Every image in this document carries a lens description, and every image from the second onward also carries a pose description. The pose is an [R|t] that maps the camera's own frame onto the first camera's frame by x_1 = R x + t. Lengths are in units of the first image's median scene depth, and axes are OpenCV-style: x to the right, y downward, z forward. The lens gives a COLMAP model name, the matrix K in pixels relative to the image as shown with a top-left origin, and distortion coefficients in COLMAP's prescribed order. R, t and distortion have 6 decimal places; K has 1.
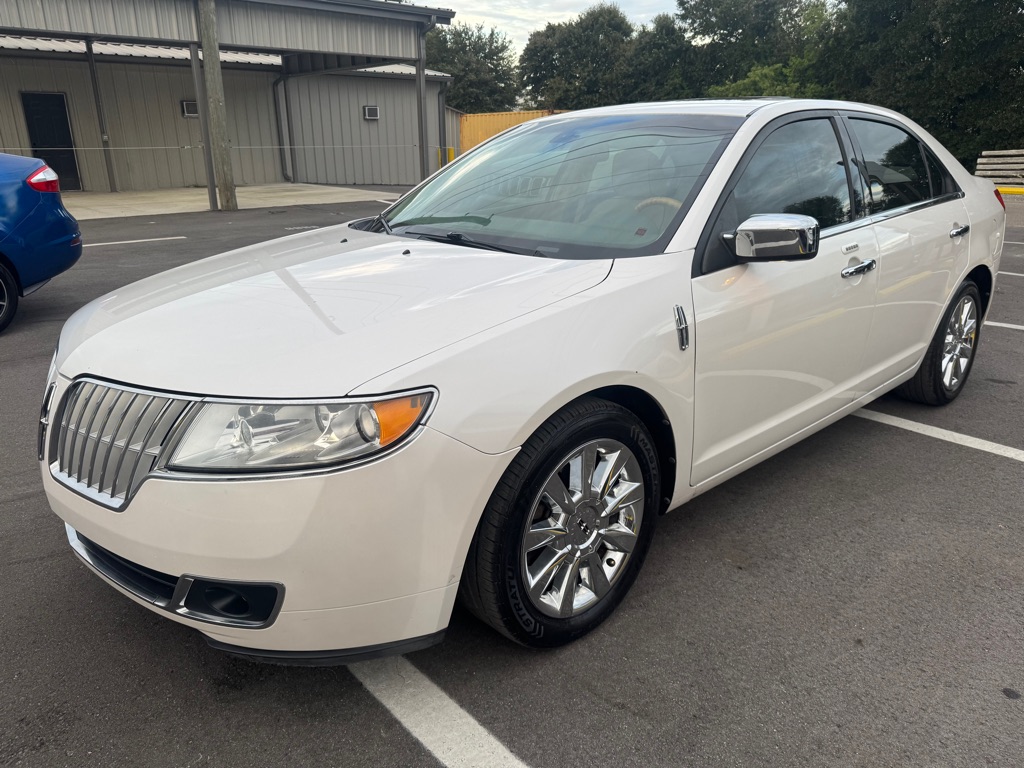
lens RADIAL K [[705.3, 0, 503.1], [0, 705.3, 385.6], [0, 0, 1]] dist [-0.001505, -0.001591]
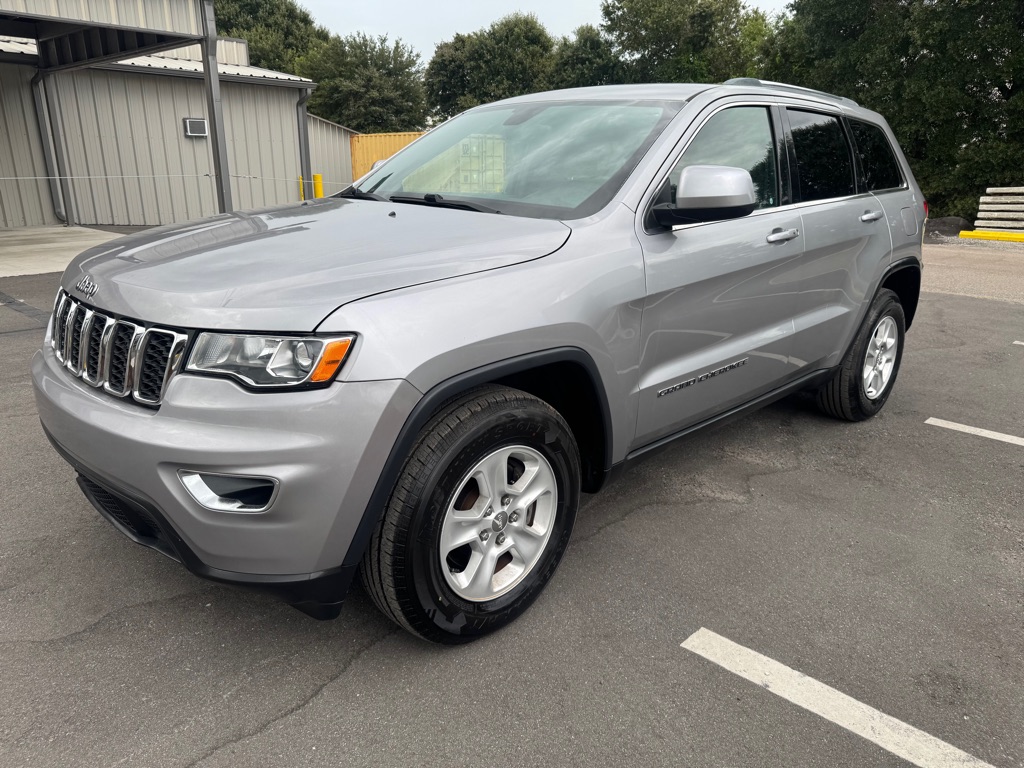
lens RADIAL K [[705.3, 0, 503.1], [0, 705.3, 385.6], [0, 0, 1]] dist [-0.001505, -0.001591]
pose [[0.995088, -0.018781, 0.097191, 0.030834], [0.021826, 0.999301, -0.030353, -0.056267], [-0.096553, 0.032325, 0.994803, 0.155265]]
